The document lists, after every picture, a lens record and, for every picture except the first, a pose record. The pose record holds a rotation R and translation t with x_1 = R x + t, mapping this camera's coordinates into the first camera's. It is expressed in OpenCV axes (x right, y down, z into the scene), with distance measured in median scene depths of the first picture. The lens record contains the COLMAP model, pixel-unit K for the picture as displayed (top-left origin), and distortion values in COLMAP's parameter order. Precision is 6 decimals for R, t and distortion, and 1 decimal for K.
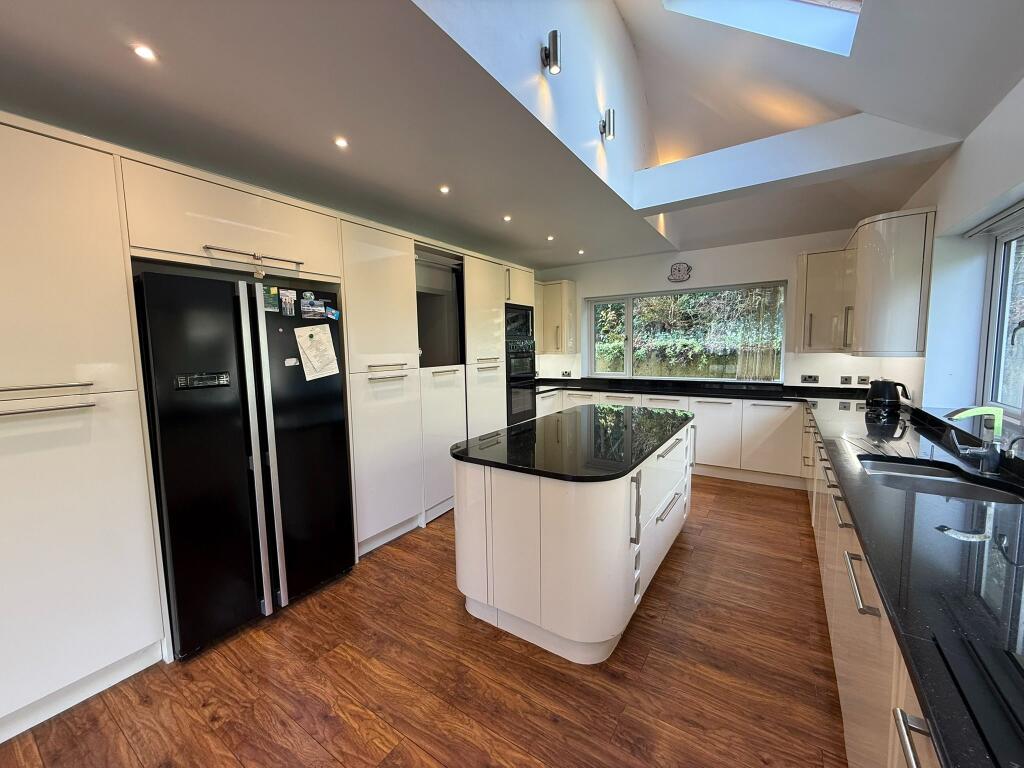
lens RADIAL K [[406.0, 0, 512.2], [0, 406.0, 387.2], [0, 0, 1]] dist [-0.002829, -0.000467]
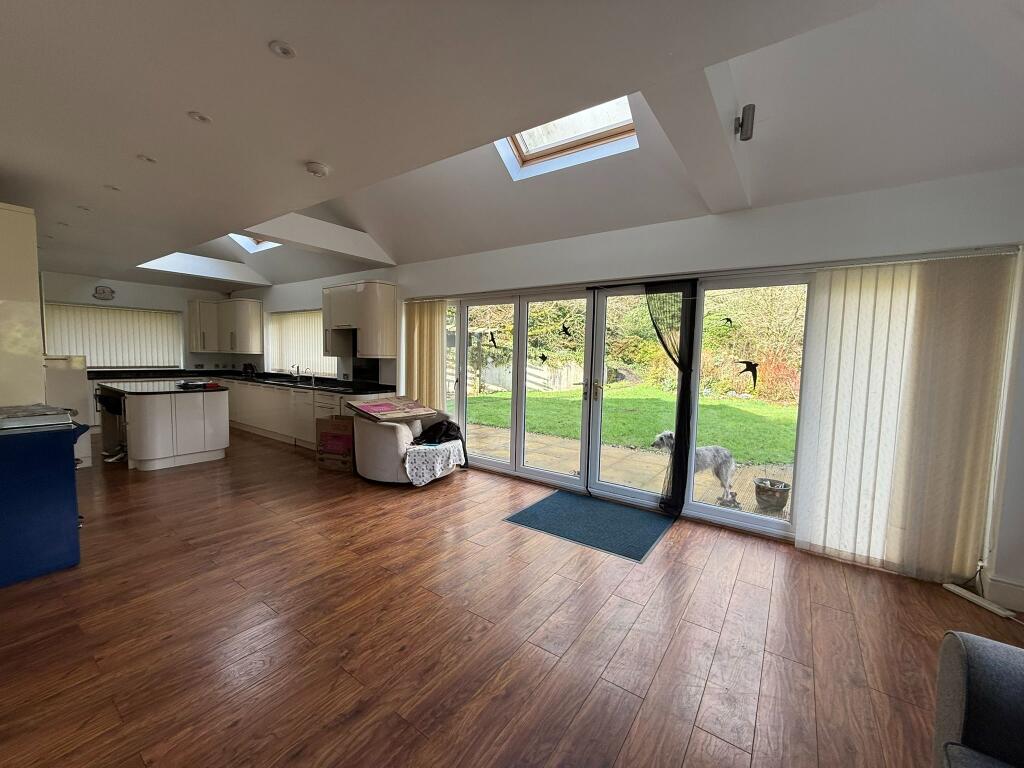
lens RADIAL K [[406.0, 0, 509.5], [0, 406.0, 384.2], [0, 0, 1]] dist [-0.002829, -0.000467]
pose [[0.031348, -0.047941, 0.998358, -1.760469], [0.073691, 0.996241, 0.045525, 0.133542], [-0.996788, 0.072143, 0.034763, -0.782680]]
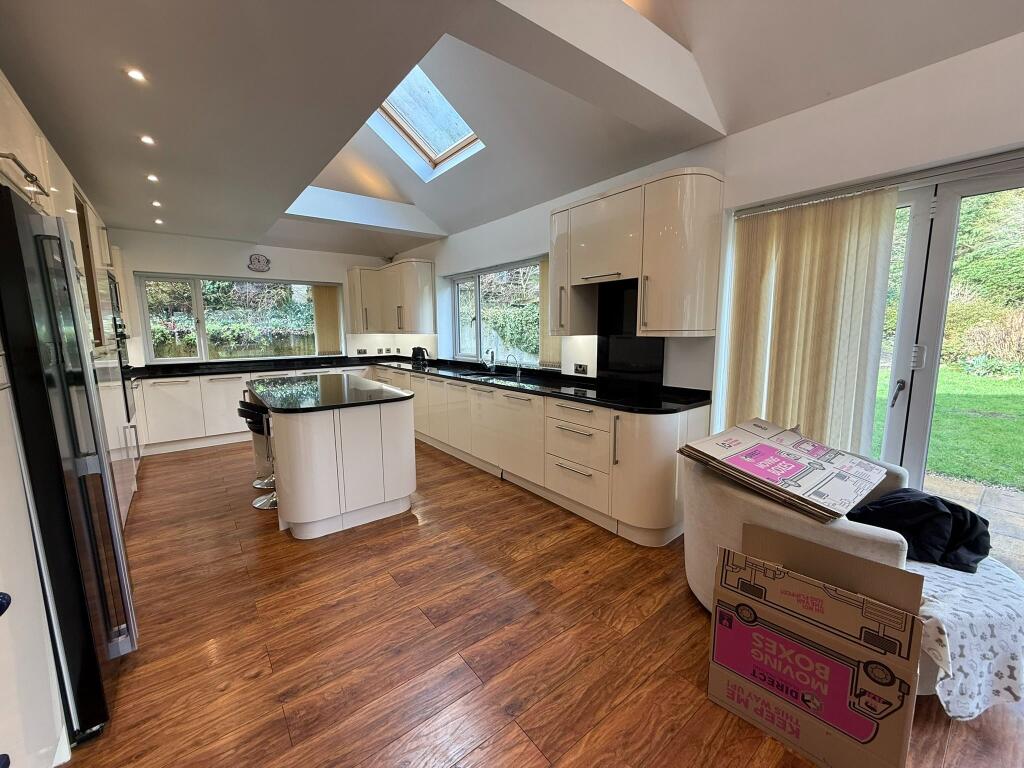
lens RADIAL K [[406.0, 0, 510.4], [0, 406.0, 384.3], [0, 0, 1]] dist [-0.002829, -0.000467]
pose [[0.311824, -0.113014, 0.943395, -0.850665], [0.097370, 0.991474, 0.086590, 0.037318], [-0.945138, 0.064858, 0.320169, 0.008140]]
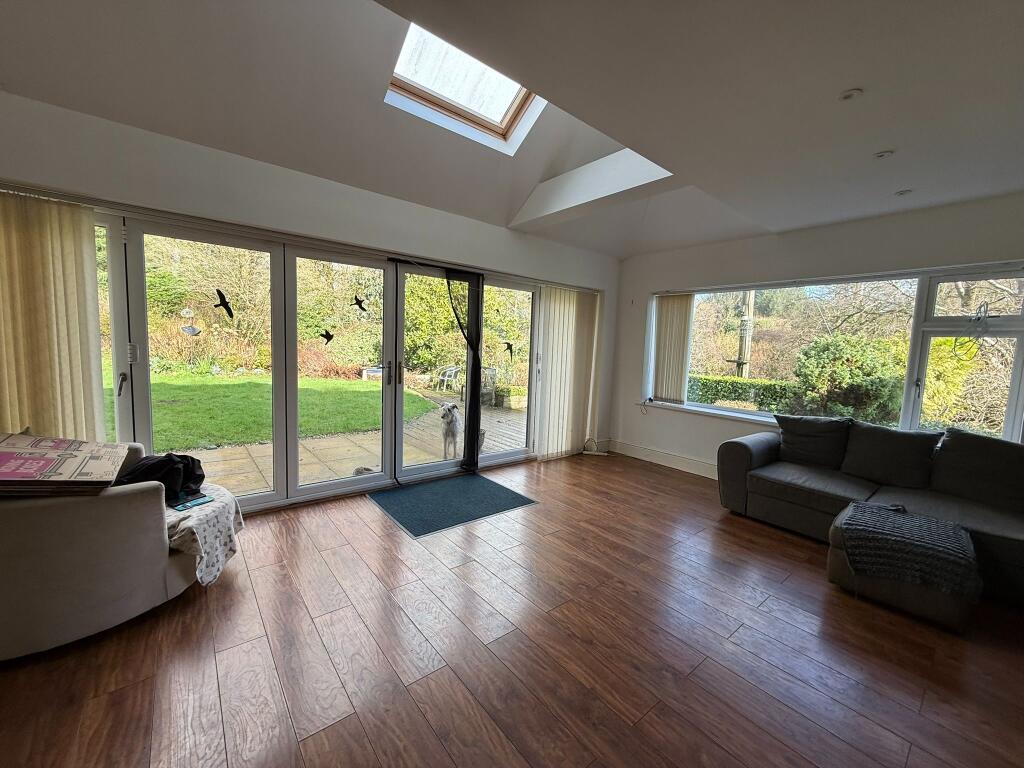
lens RADIAL K [[406.0, 0, 511.7], [0, 406.0, 381.4], [0, 0, 1]] dist [-0.002829, -0.000467]
pose [[-0.955376, -0.040284, 0.292632, -1.018435], [0.011816, 0.984653, 0.174123, 0.037293], [-0.295156, 0.169811, -0.940238, 0.168139]]
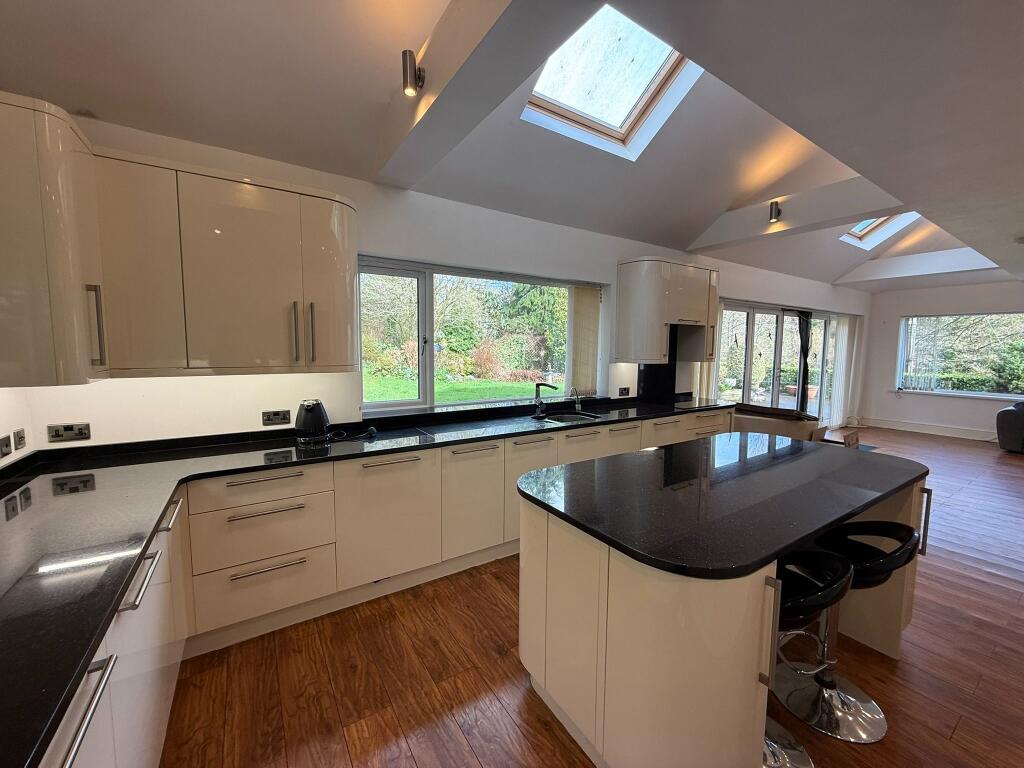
lens RADIAL K [[406.0, 0, 506.0], [0, 406.0, 394.2], [0, 0, 1]] dist [-0.002829, -0.000467]
pose [[-0.916310, -0.026796, 0.399572, 0.293892], [0.055072, 0.979848, 0.192003, -0.190018], [-0.396665, 0.197940, -0.896369, 1.802748]]
